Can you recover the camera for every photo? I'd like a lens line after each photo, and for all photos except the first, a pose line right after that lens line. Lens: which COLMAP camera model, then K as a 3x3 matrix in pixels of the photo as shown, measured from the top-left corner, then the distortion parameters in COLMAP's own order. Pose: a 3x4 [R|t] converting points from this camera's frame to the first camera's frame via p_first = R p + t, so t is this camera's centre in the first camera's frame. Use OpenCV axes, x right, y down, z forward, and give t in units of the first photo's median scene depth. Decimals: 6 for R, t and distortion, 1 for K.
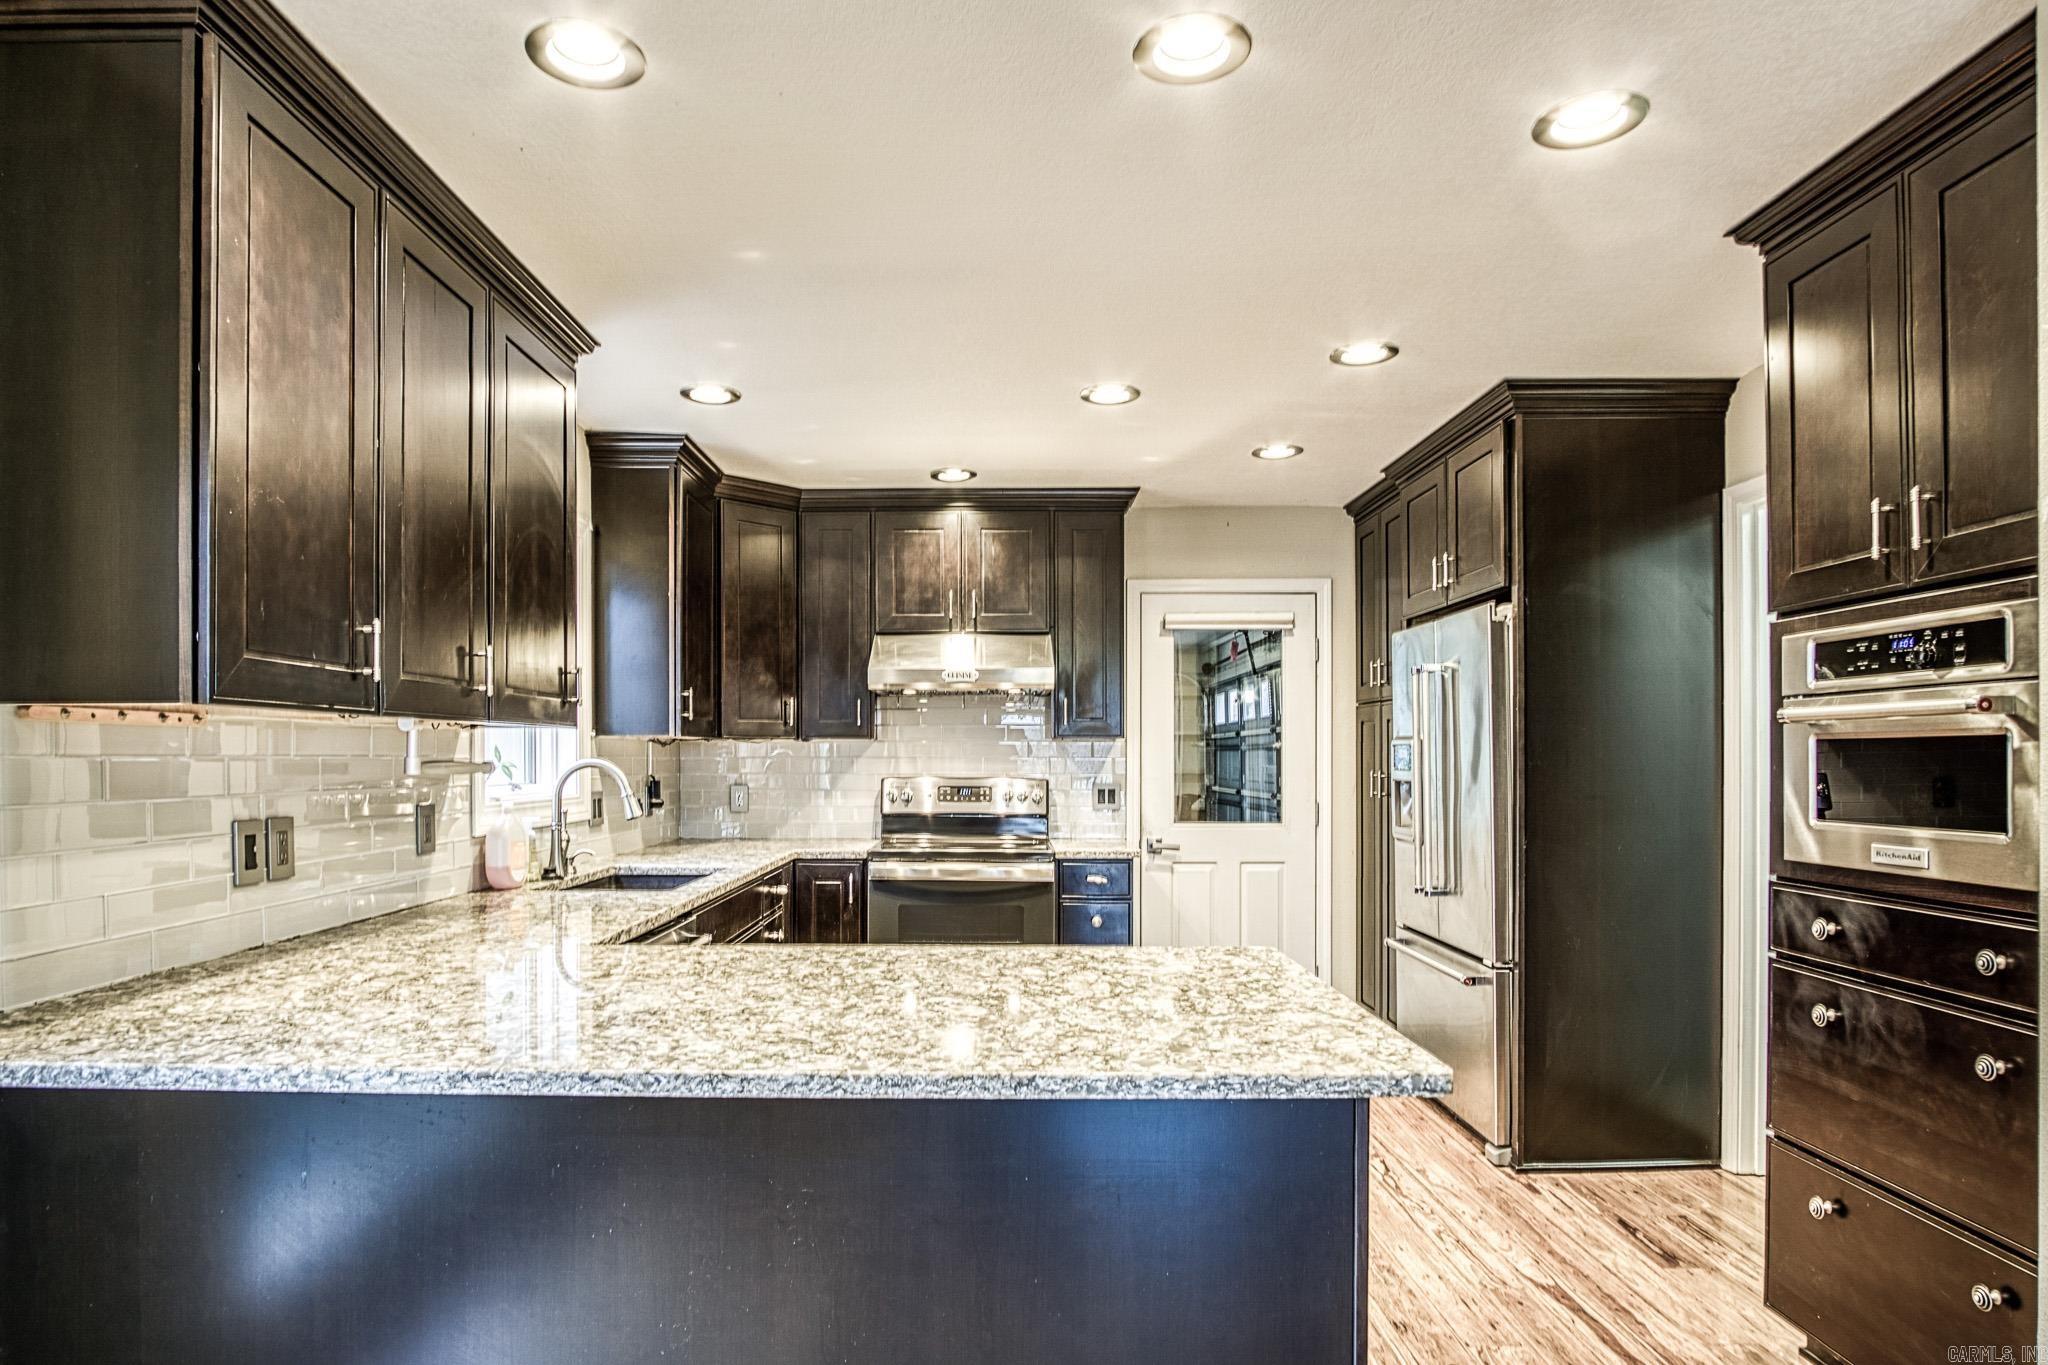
lens RADIAL K [[1131.0, 0, 973.8], [0, 1131.0, 763.8], [0, 0, 1]] dist [-0.035589, 0.006013]
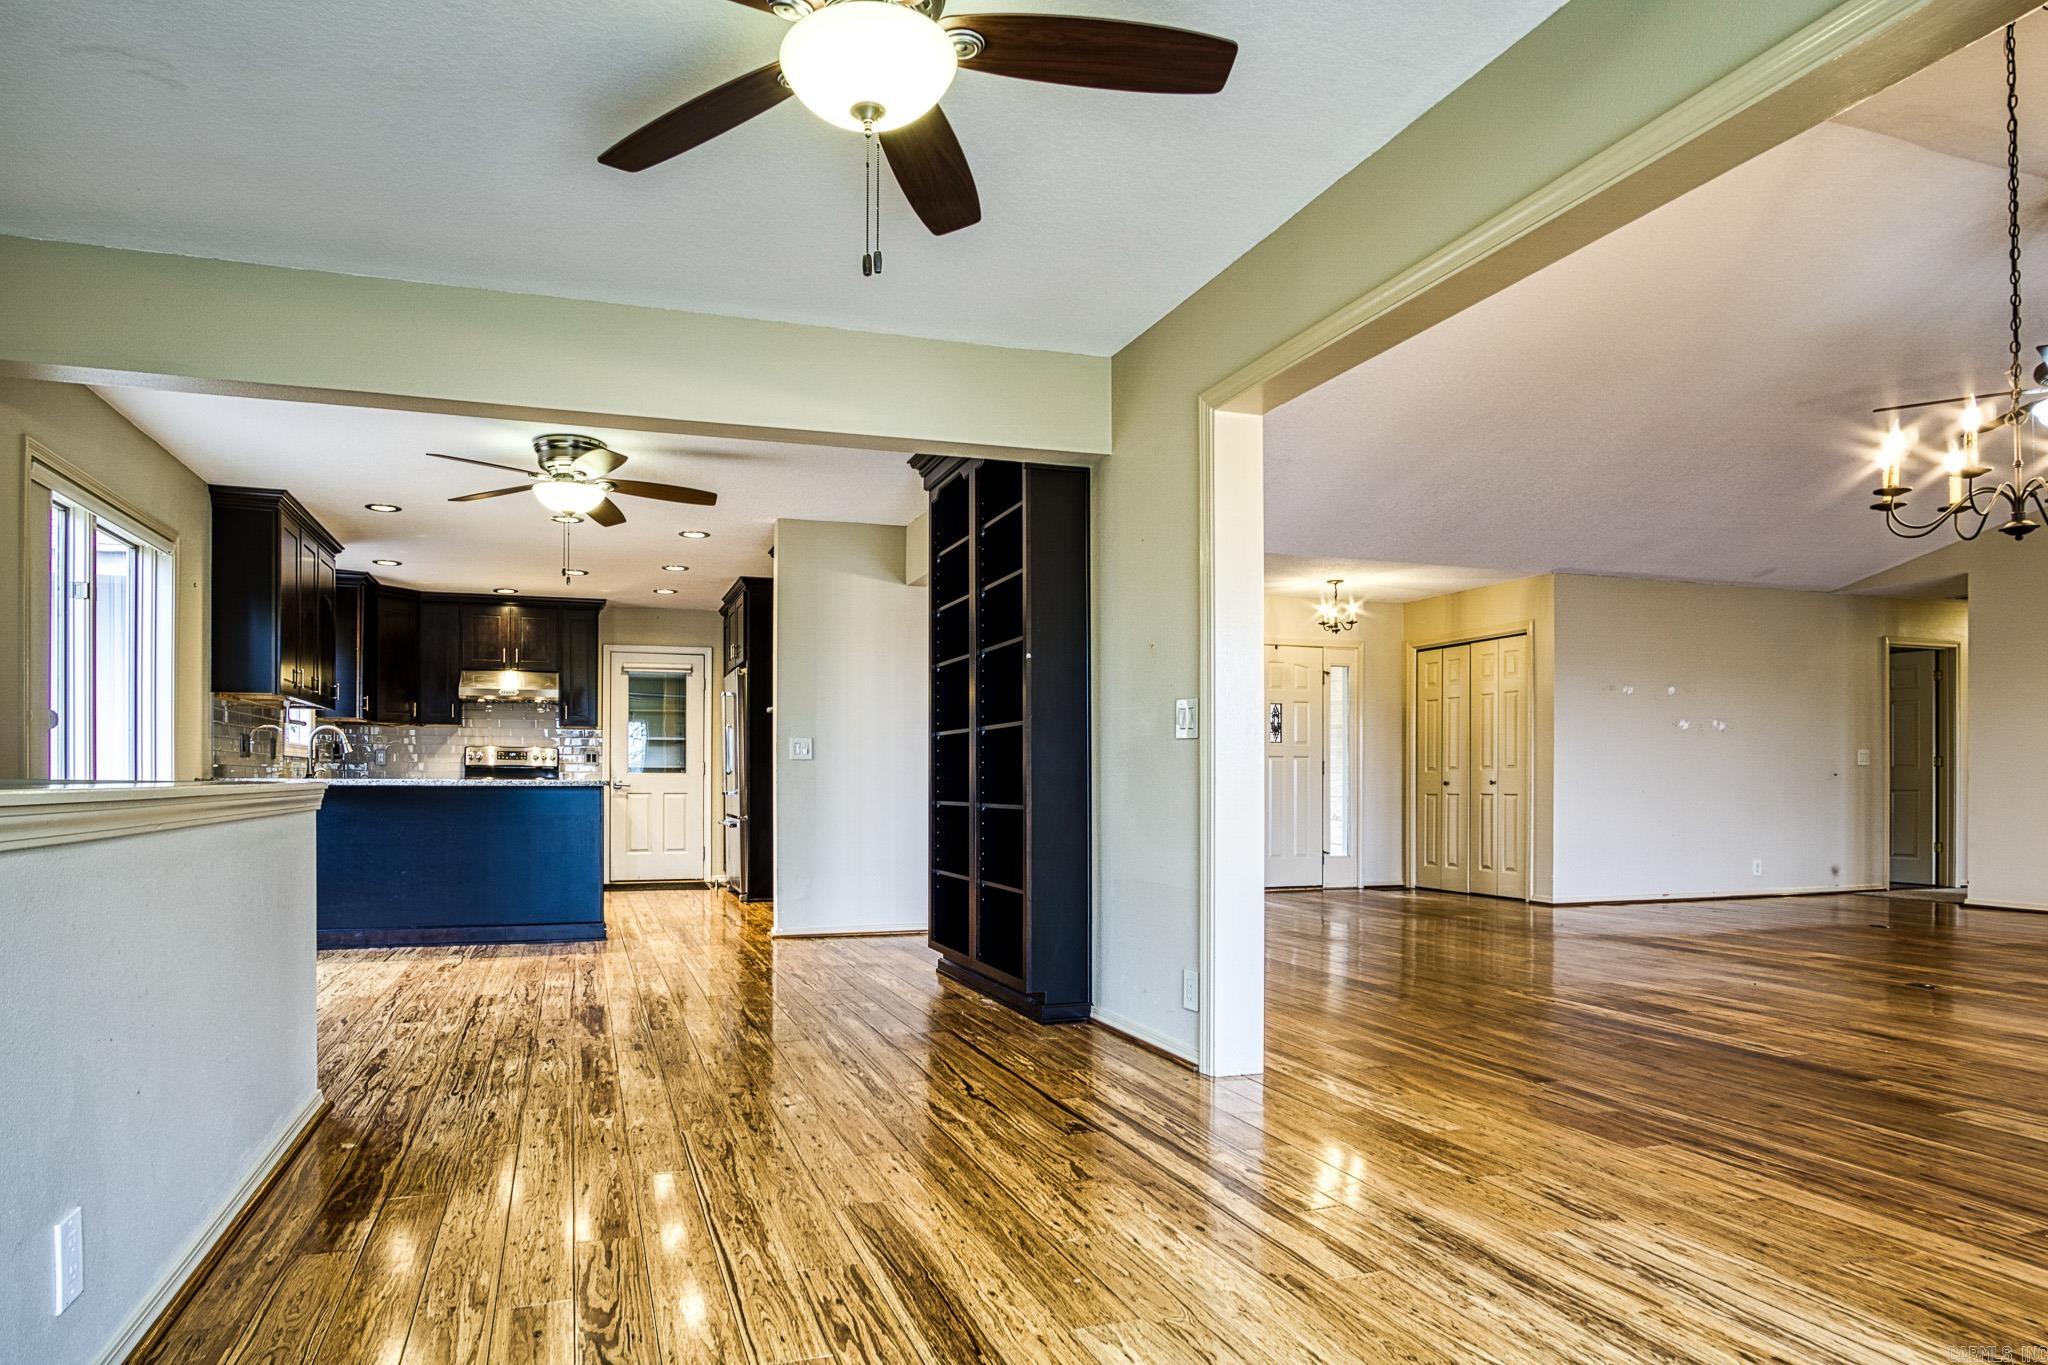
lens RADIAL K [[1145.1, 0, 932.3], [0, 1145.1, 788.0], [0, 0, 1]] dist [-0.030502, 0.000374]
pose [[0.947956, 0.001039, 0.318400, 0.053168], [-0.000821, 0.999999, -0.000819, 0.085807], [-0.318401, 0.000515, 0.947956, -1.074664]]
